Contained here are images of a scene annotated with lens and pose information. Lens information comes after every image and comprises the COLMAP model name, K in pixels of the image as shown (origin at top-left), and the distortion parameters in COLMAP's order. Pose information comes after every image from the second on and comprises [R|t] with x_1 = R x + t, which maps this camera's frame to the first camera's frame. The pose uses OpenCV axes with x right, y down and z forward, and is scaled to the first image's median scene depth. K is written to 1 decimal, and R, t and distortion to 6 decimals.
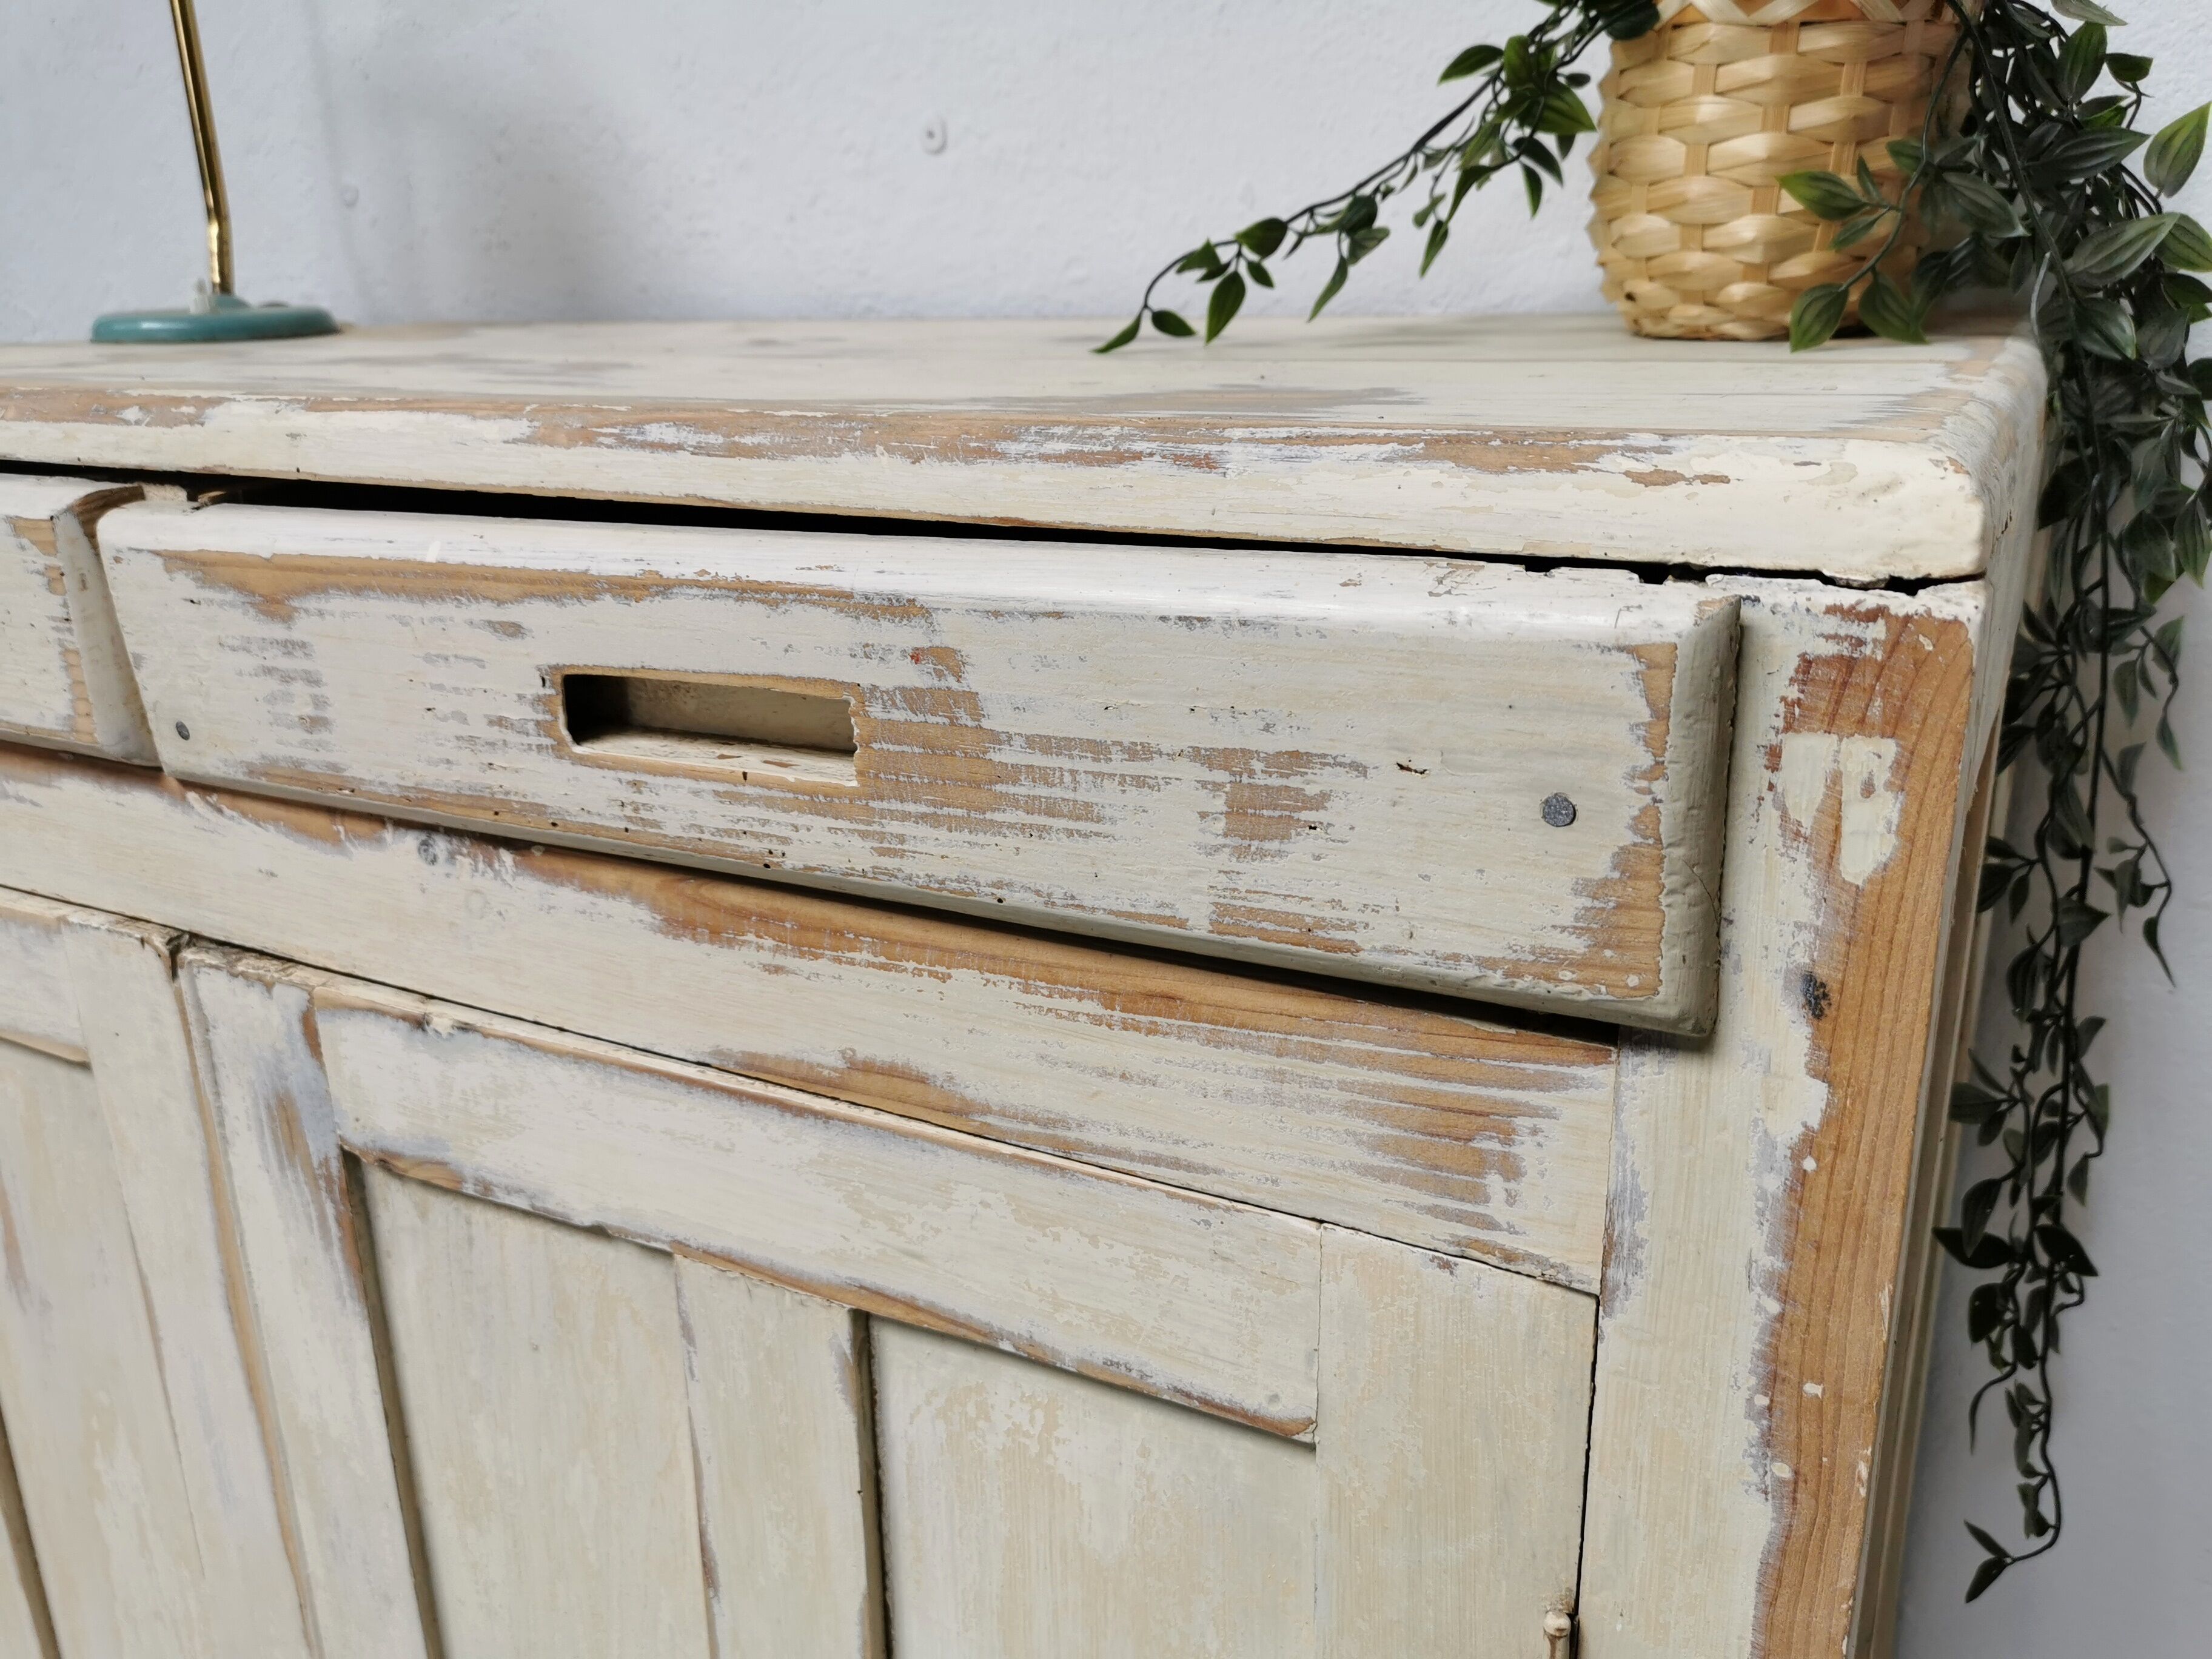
lens RADIAL K [[1732.4, 0, 1107.8], [0, 1732.4, 830.7], [0, 0, 1]] dist [0.050270, -0.068666]
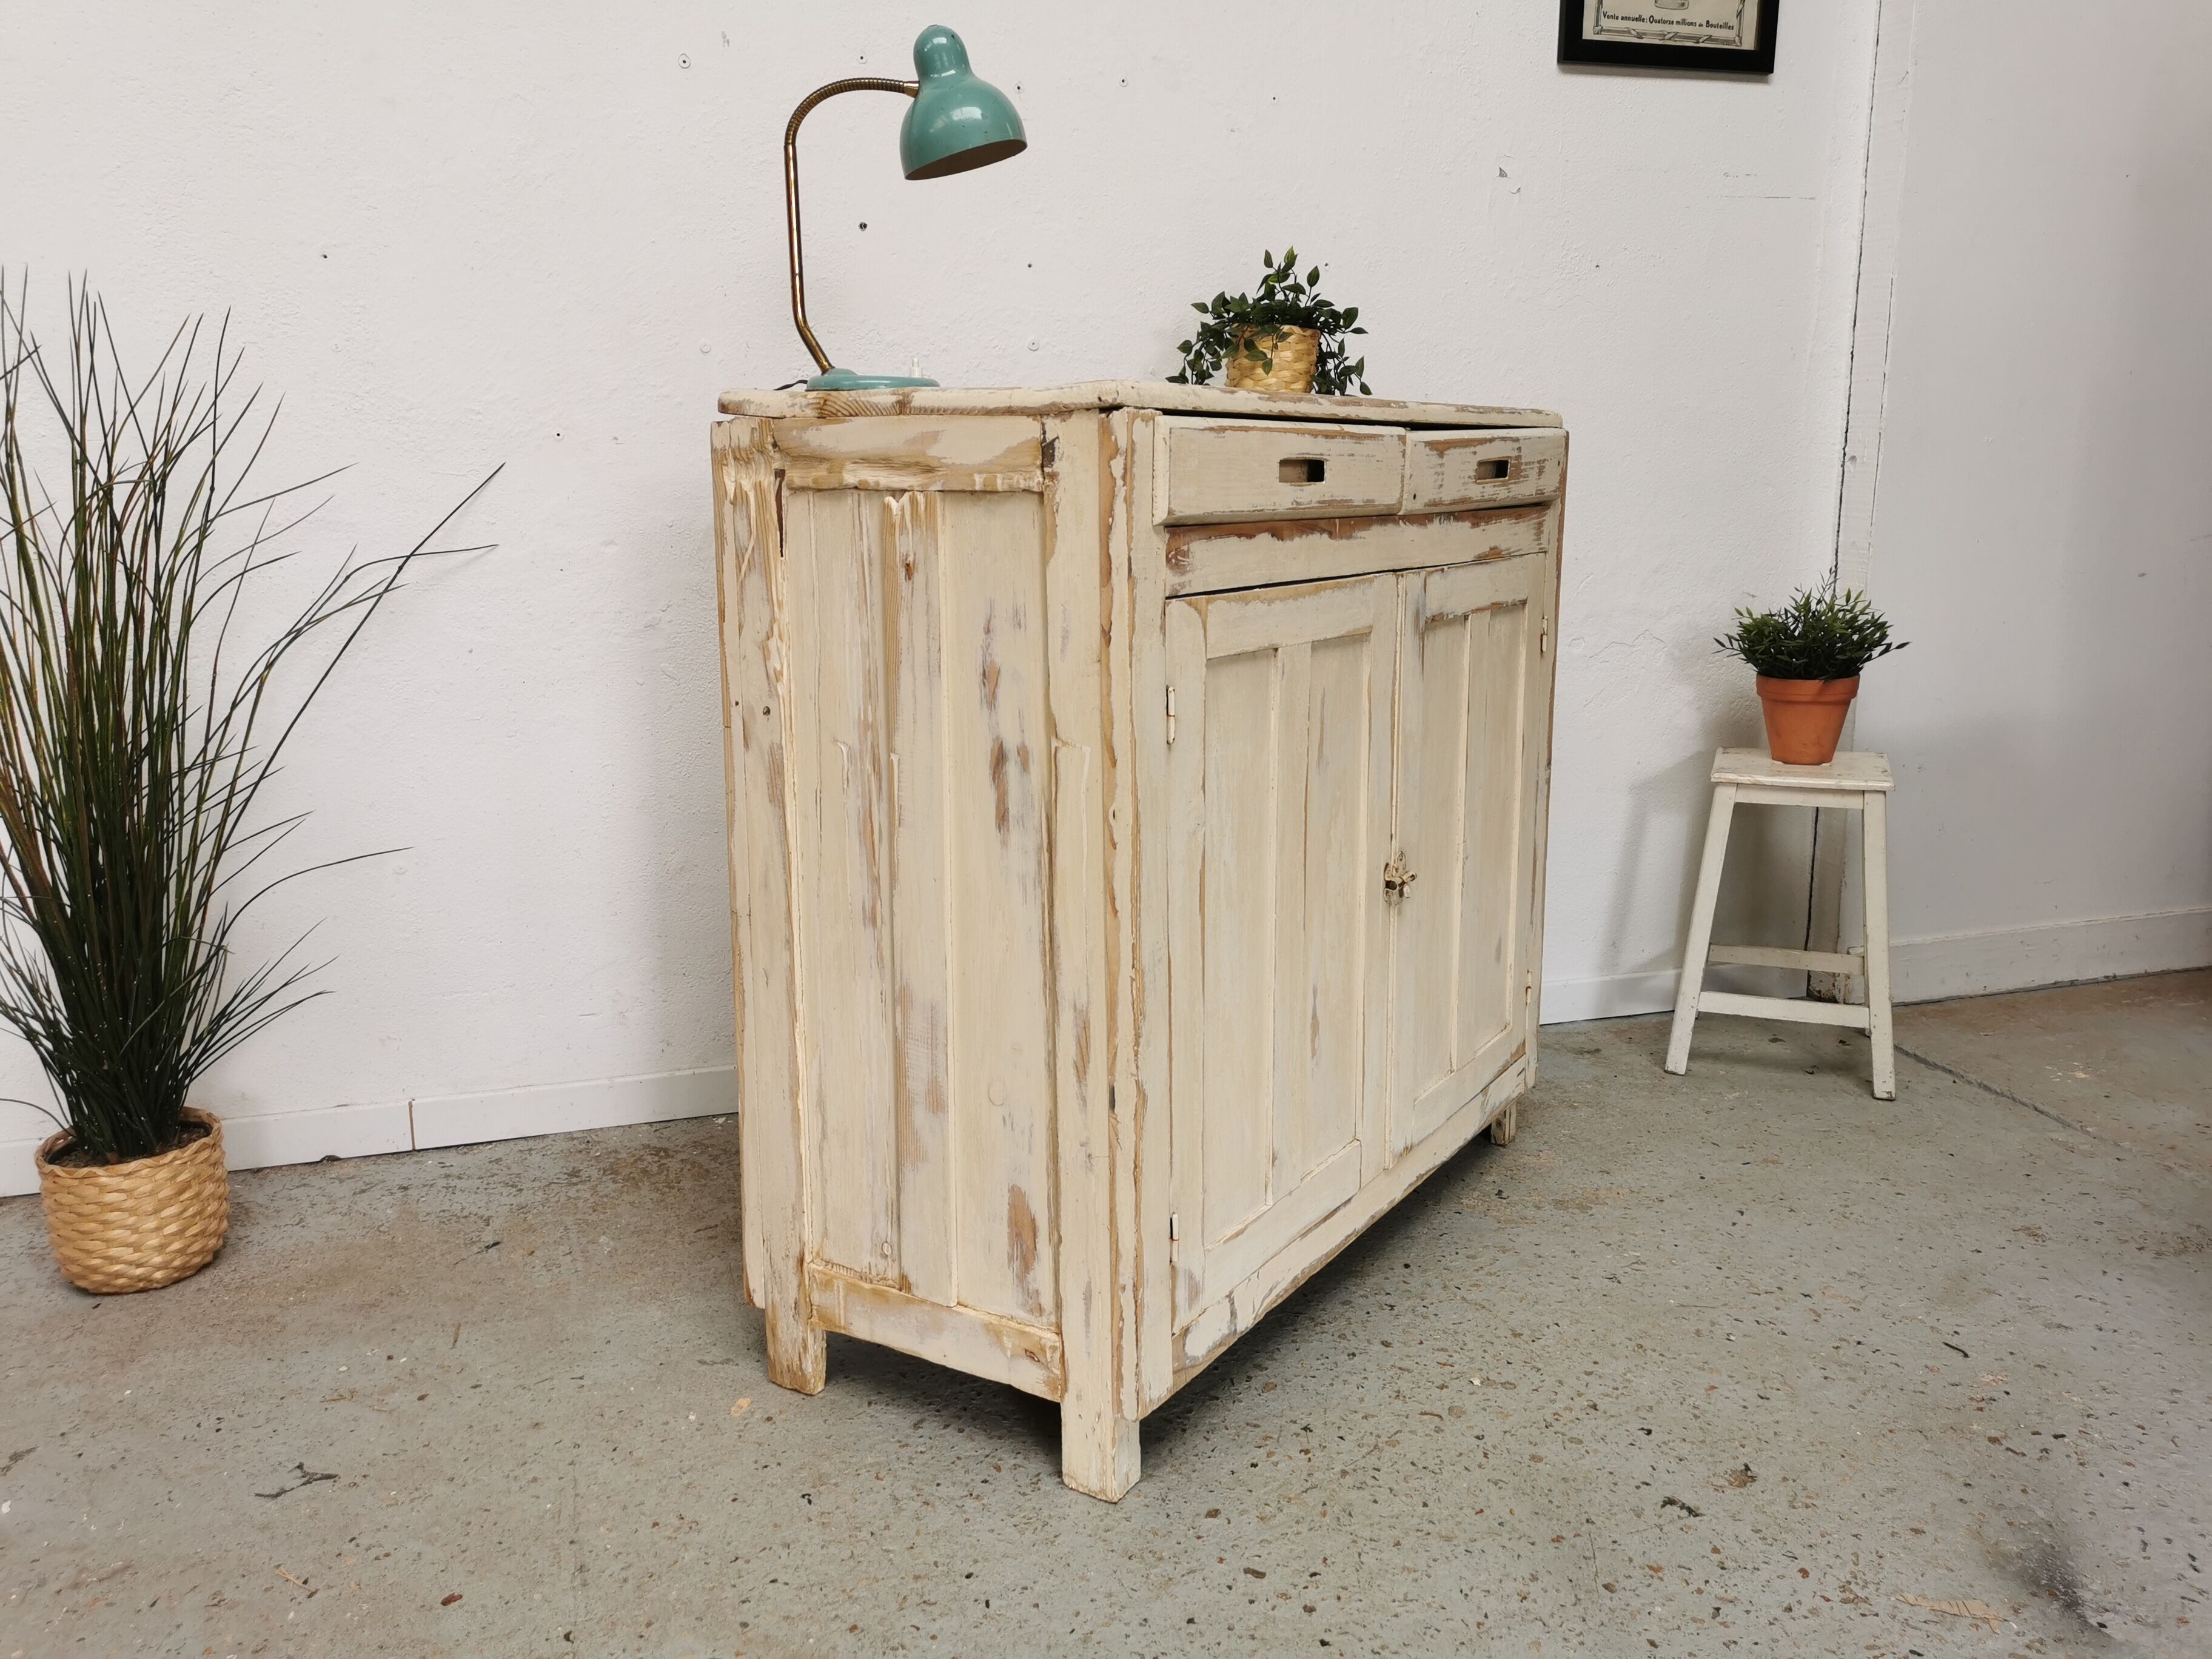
lens RADIAL K [[1715.4, 0, 1105.3], [0, 1715.4, 791.0], [0, 0, 1]] dist [0.046048, -0.065612]
pose [[0.091237, -0.171228, 0.980998, -4.643619], [0.308919, 0.941375, 0.135582, -0.183819], [-0.946702, 0.290678, 0.138784, 1.481953]]
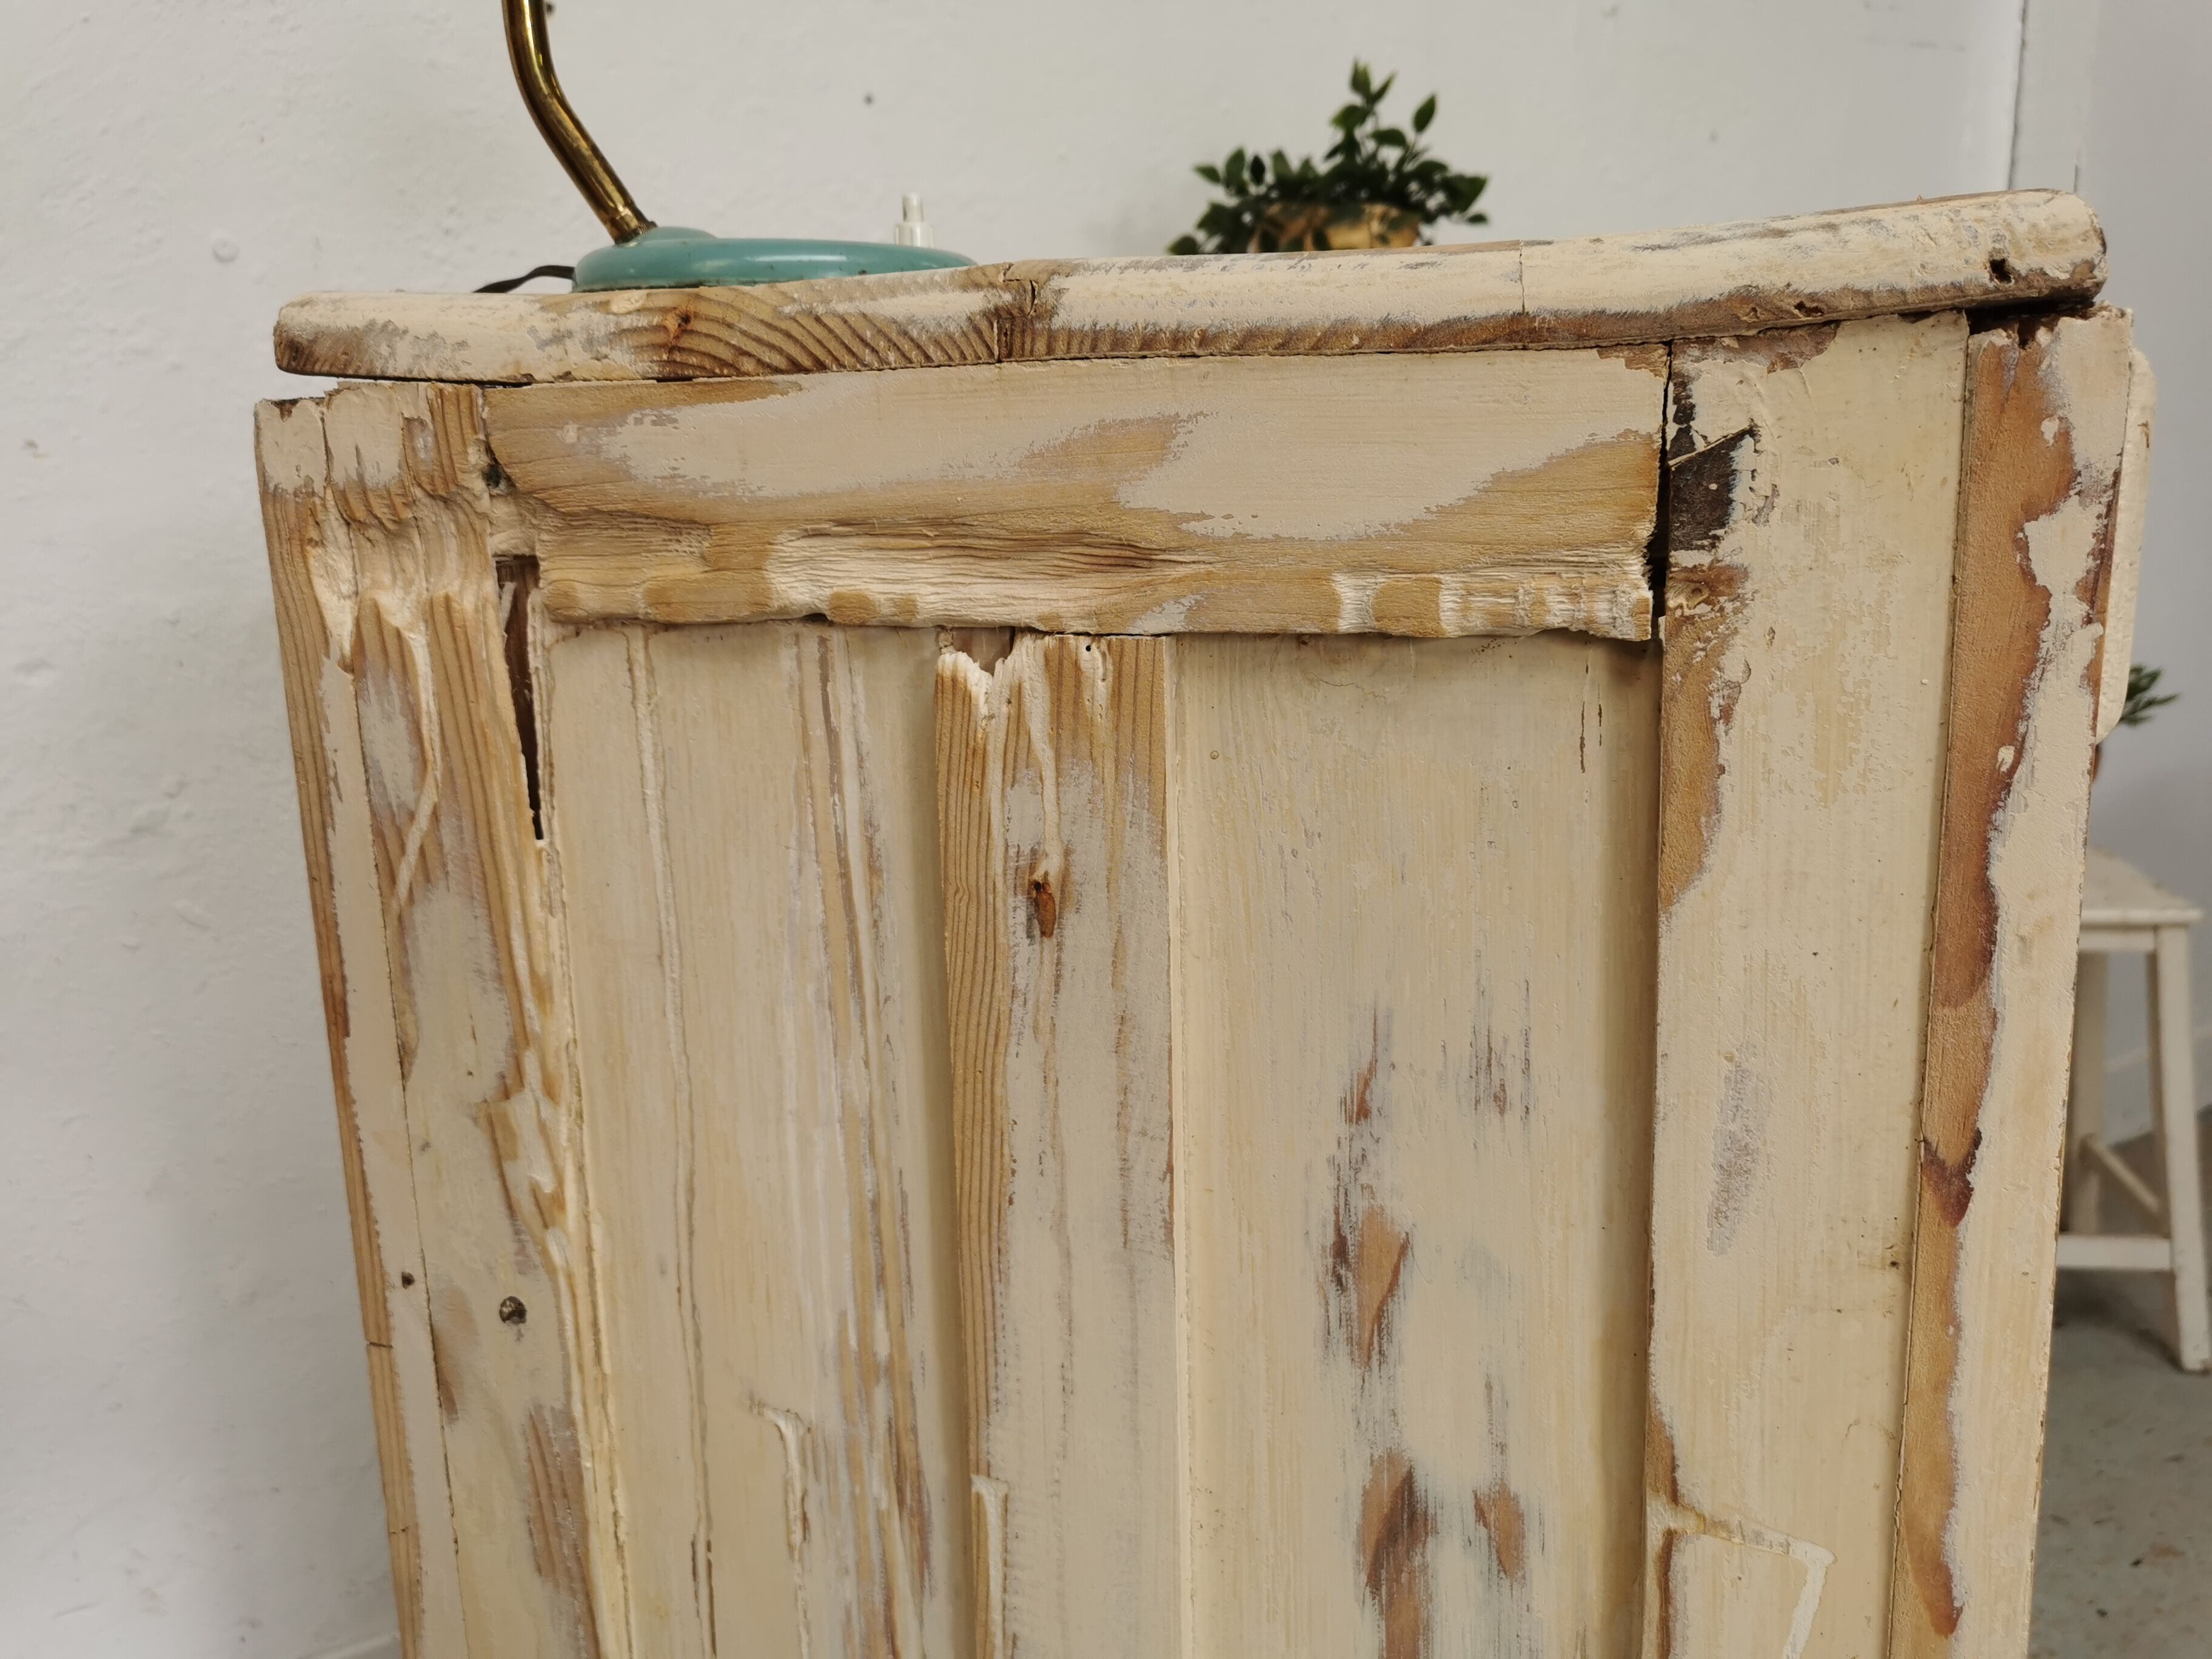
lens RADIAL K [[1715.4, 0, 1105.3], [0, 1715.4, 791.0], [0, 0, 1]] dist [0.046048, -0.065612]
pose [[-0.139365, -0.185164, 0.972775, -2.316959], [0.333389, 0.916239, 0.222166, -0.503711], [-0.932432, 0.355275, -0.065960, 2.171942]]
